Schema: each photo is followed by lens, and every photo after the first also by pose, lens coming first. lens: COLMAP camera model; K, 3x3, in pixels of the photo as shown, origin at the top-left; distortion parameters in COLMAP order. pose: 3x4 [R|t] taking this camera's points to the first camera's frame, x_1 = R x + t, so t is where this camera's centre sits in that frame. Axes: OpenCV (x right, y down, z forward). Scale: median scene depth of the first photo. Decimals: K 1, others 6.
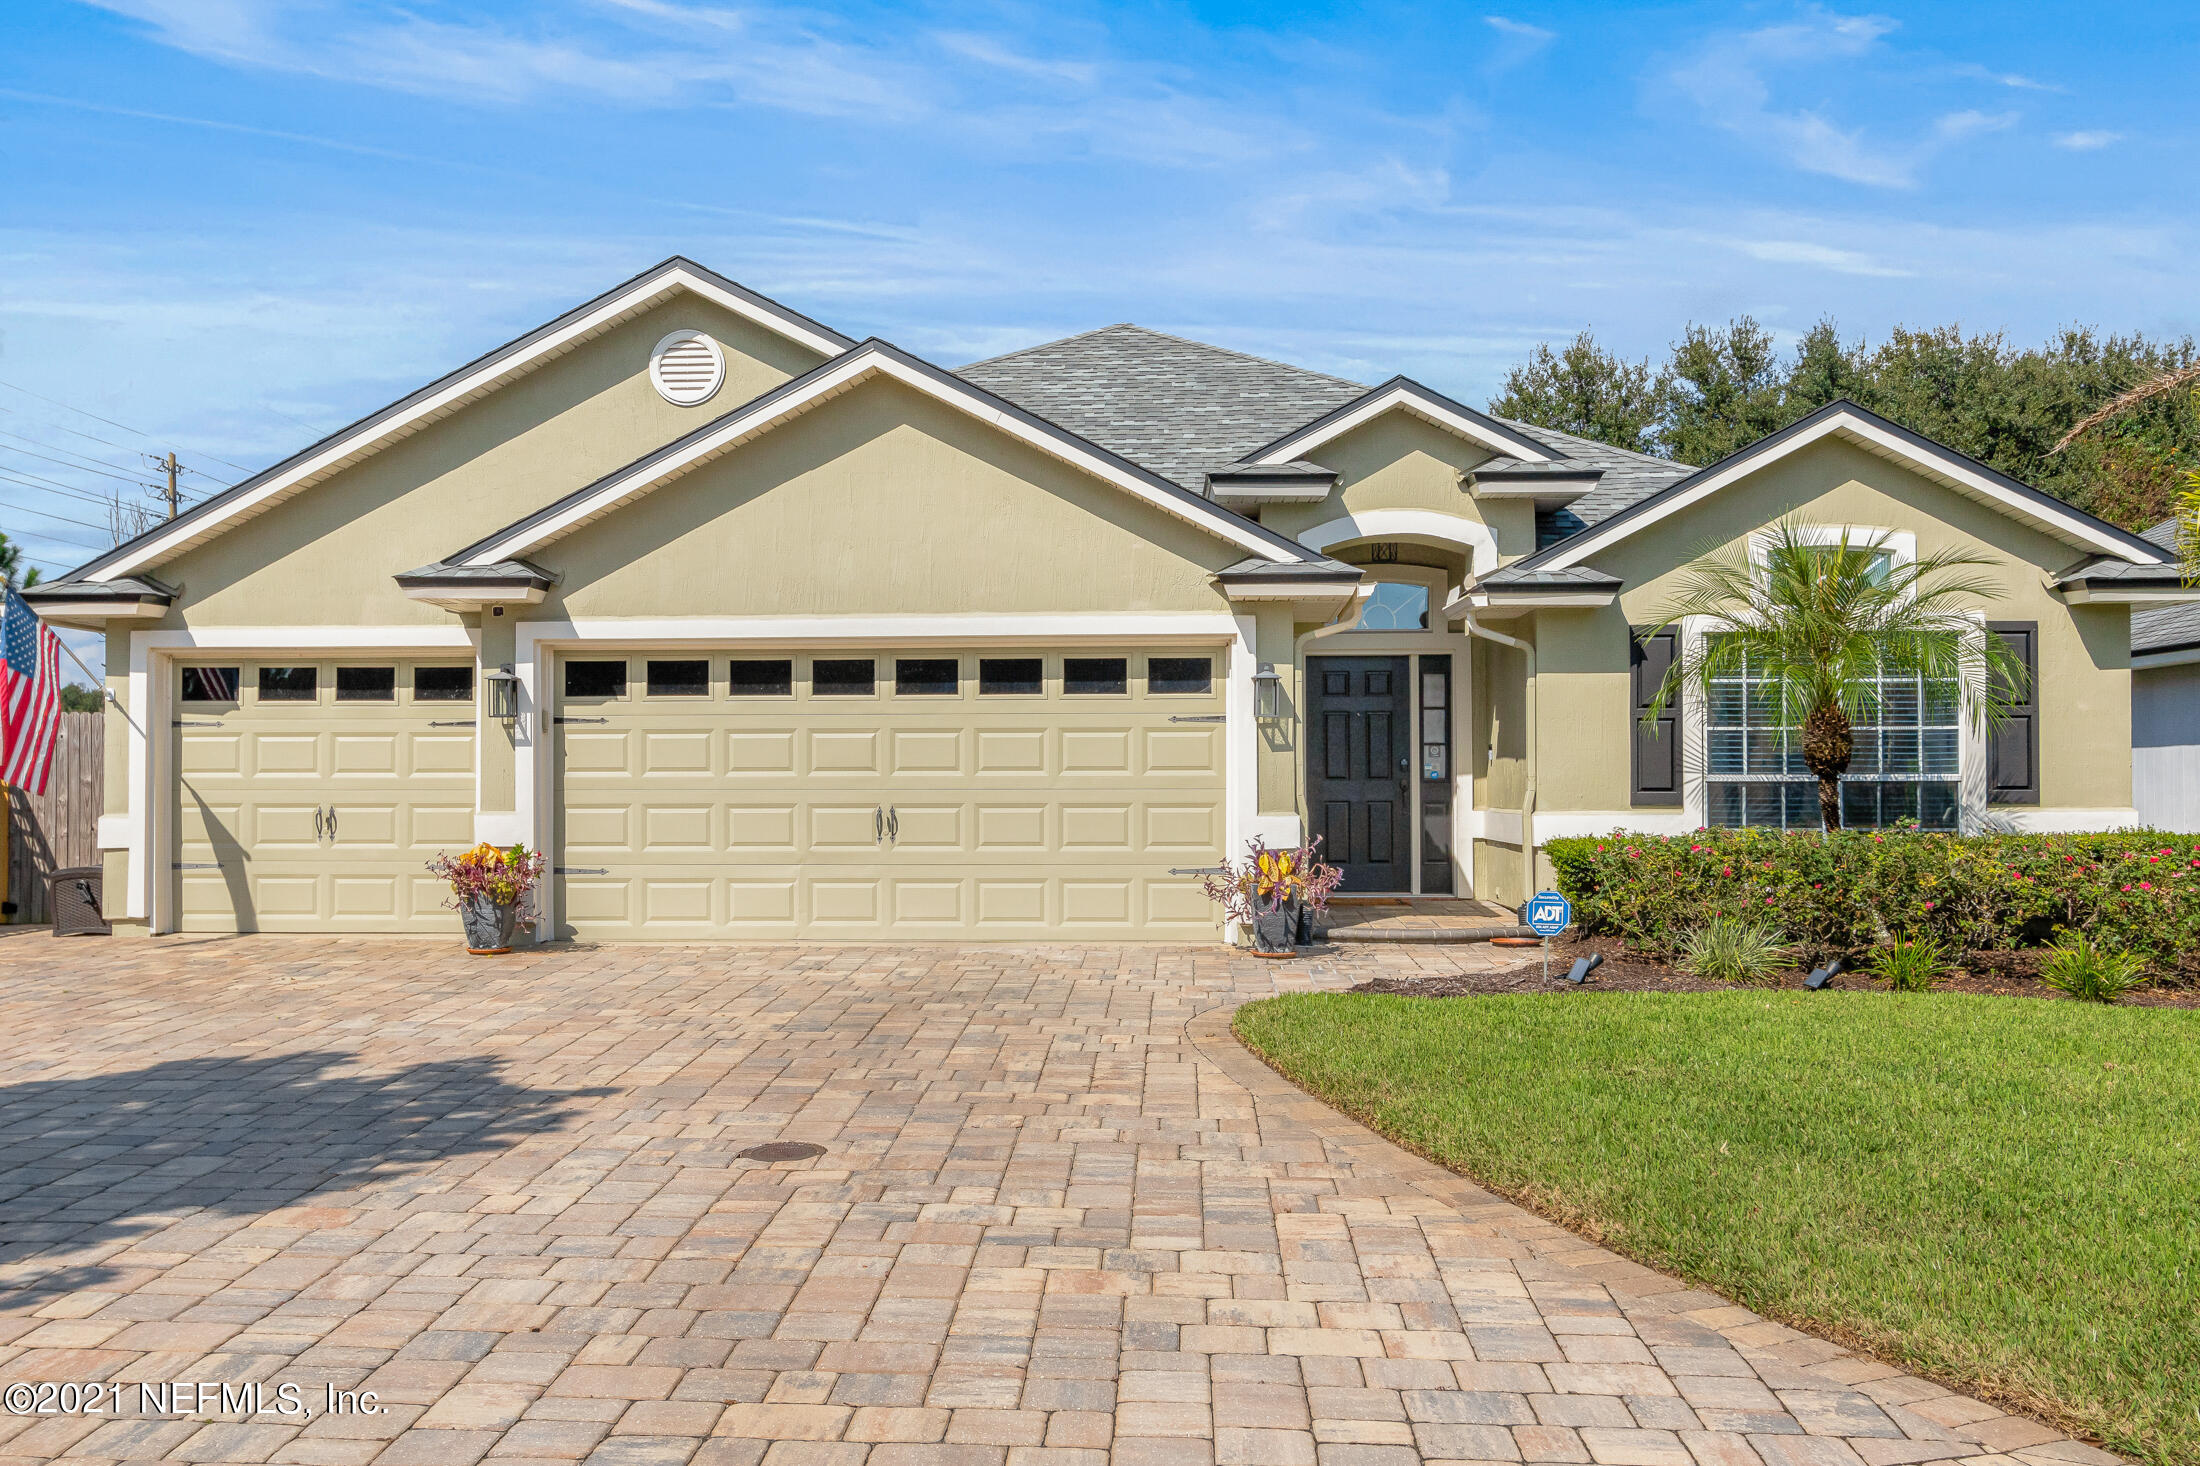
lens RADIAL K [[1932.1, 0, 1099.6], [0, 1932.1, 747.3], [0, 0, 1]] dist [0.004327, 0.019626]
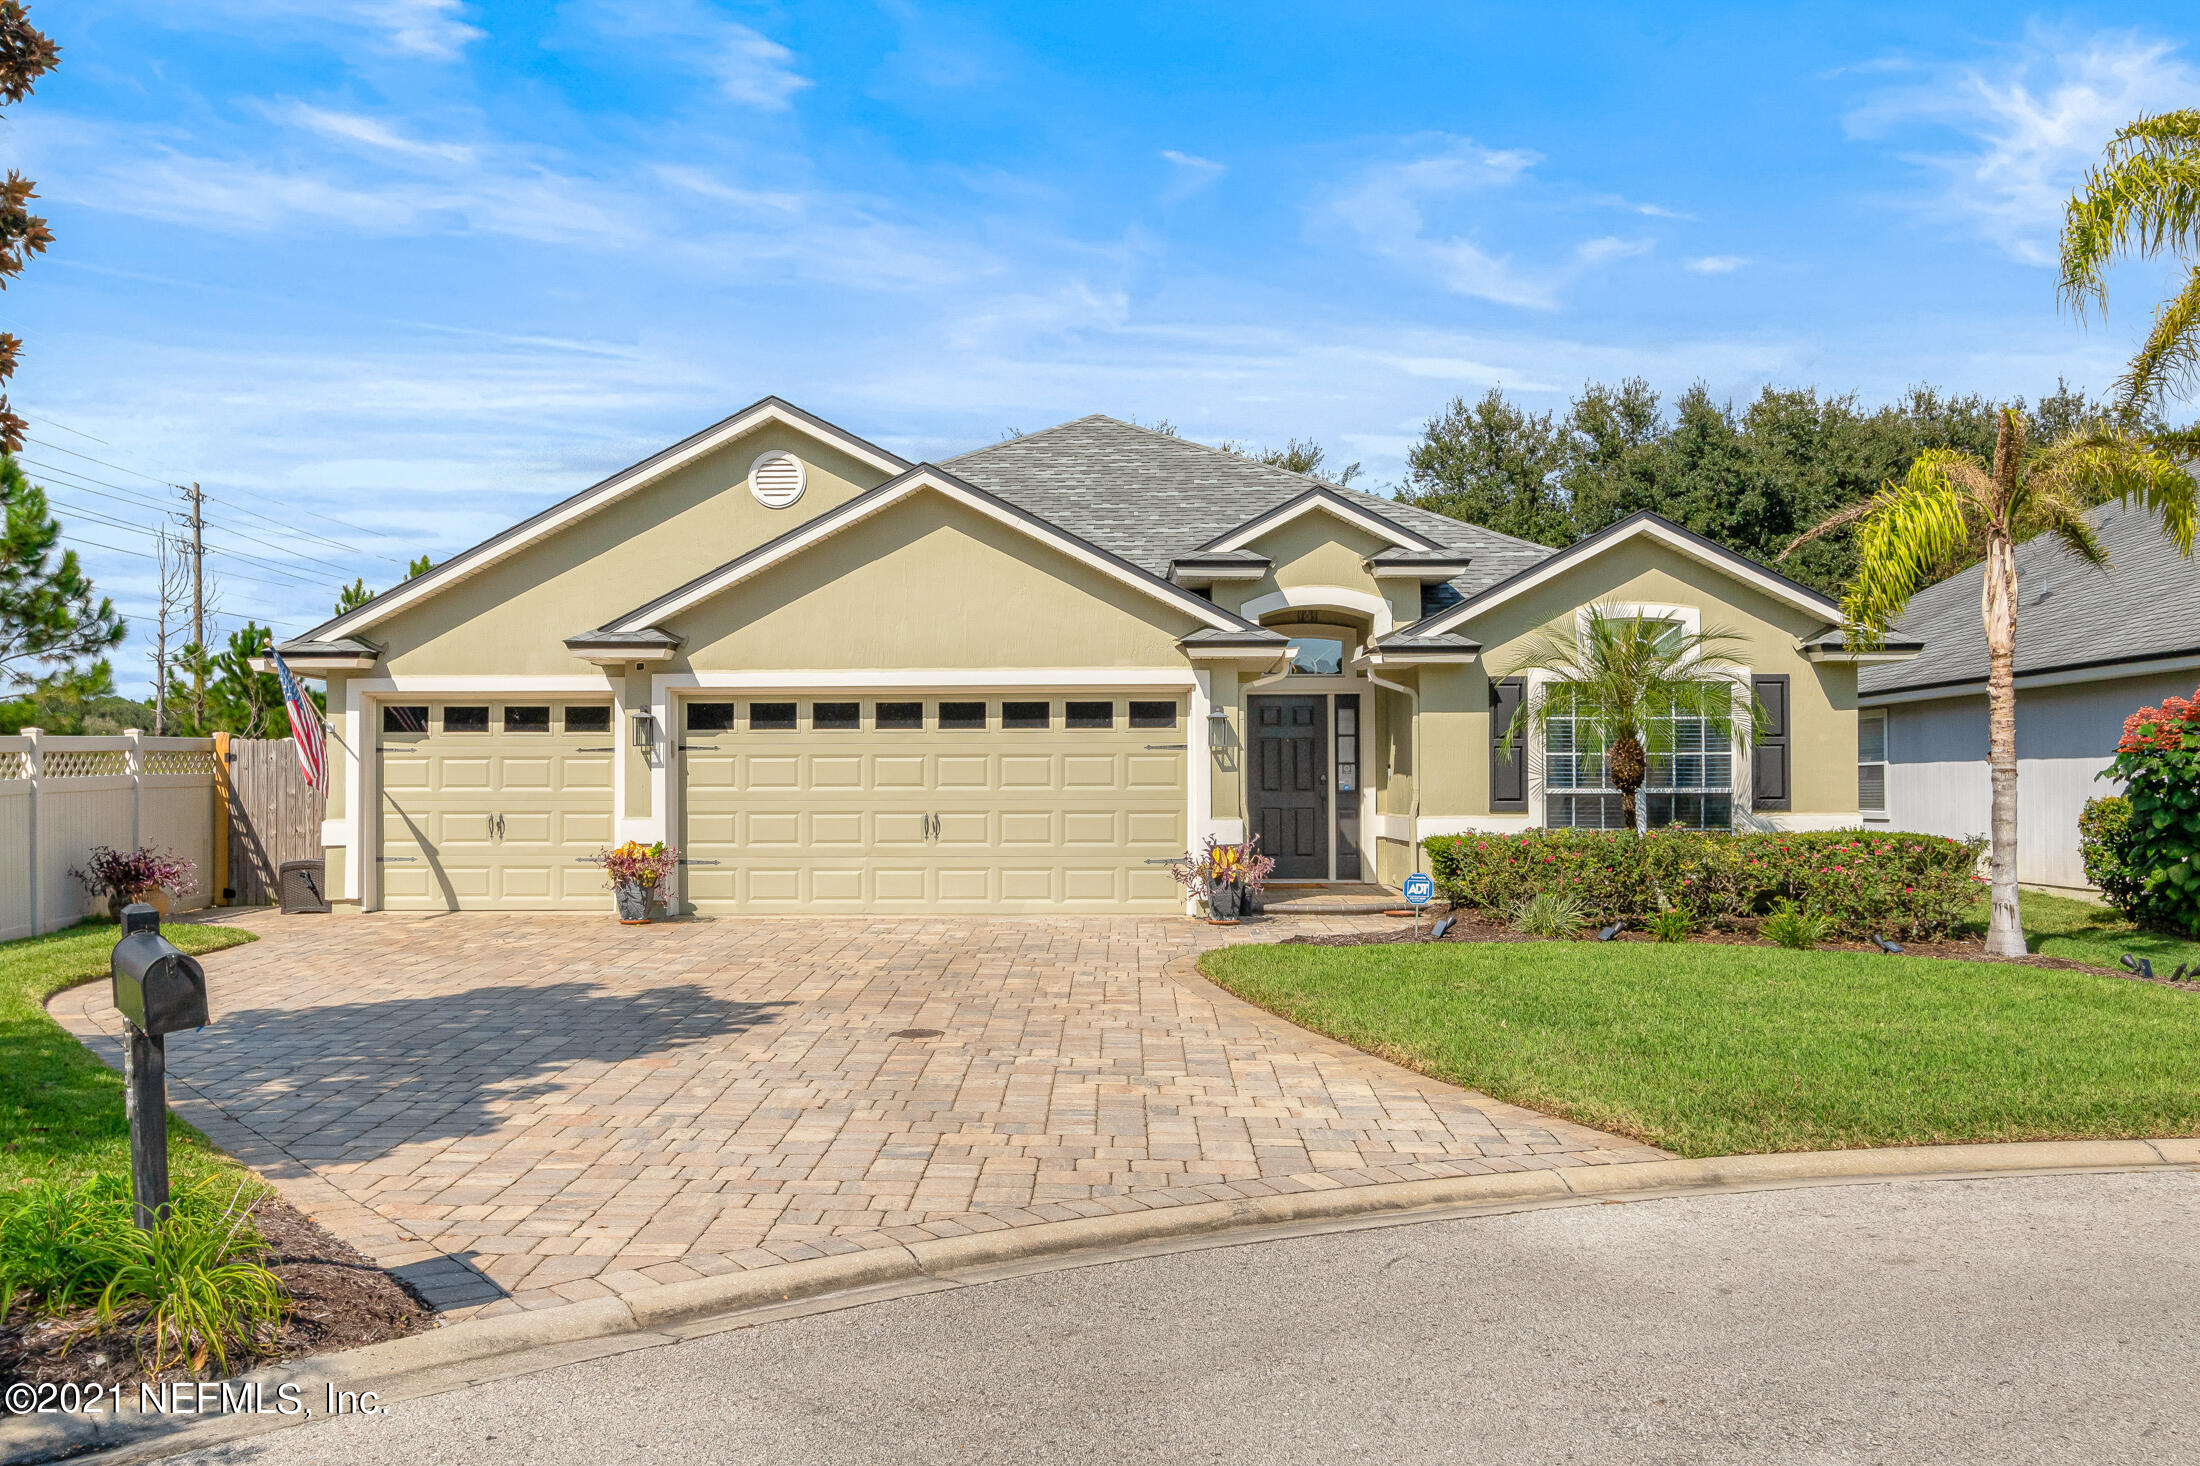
lens RADIAL K [[1911.5, 0, 1097.3], [0, 1911.5, 739.9], [0, 0, 1]] dist [0.002794, -0.015660]
pose [[0.999601, -0.000137, 0.028233, -0.033704], [0.000301, 0.999983, -0.005783, -0.011959], [-0.028231, 0.005789, 0.999585, -0.314235]]
